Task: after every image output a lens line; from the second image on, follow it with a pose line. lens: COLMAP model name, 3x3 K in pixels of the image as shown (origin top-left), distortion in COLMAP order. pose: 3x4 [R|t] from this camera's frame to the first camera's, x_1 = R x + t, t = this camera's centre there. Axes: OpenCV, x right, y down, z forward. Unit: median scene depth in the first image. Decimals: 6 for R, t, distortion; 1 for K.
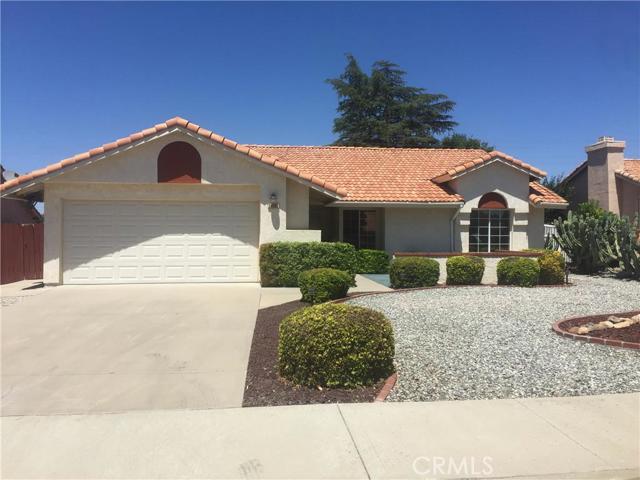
lens RADIAL K [[556.6, 0, 312.4], [0, 556.6, 222.5], [0, 0, 1]] dist [0.005114, -0.000288]
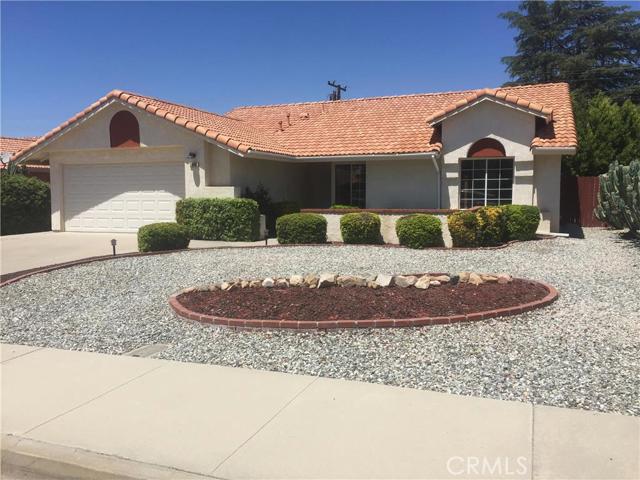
lens RADIAL K [[546.4, 0, 320.0], [0, 546.4, 240.0], [0, 0, 1]] dist [0.015024, -0.001769]
pose [[0.876957, 0.034926, -0.479298, 0.532199], [0.020538, 0.993721, 0.109988, 0.003225], [0.480130, -0.106298, 0.870733, 0.141799]]
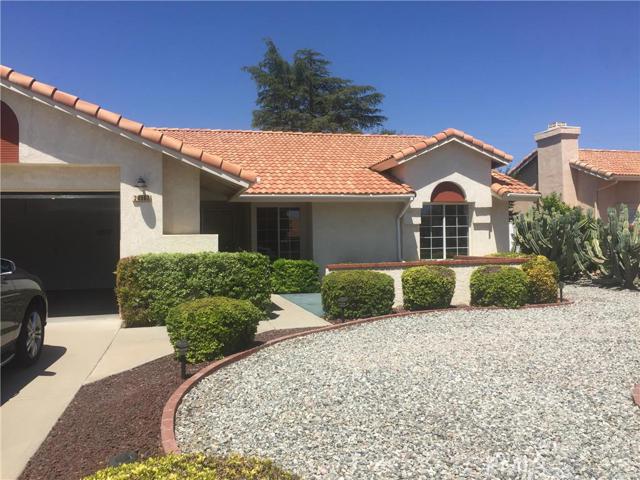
lens RADIAL K [[546.4, 0, 320.0], [0, 546.4, 240.0], [0, 0, 1]] dist [0.015024, -0.001769]
pose [[0.989142, -0.022794, 0.145182, 0.033227], [0.019640, 0.999540, 0.023120, 0.006638], [-0.145642, -0.020017, 0.989135, 0.276444]]
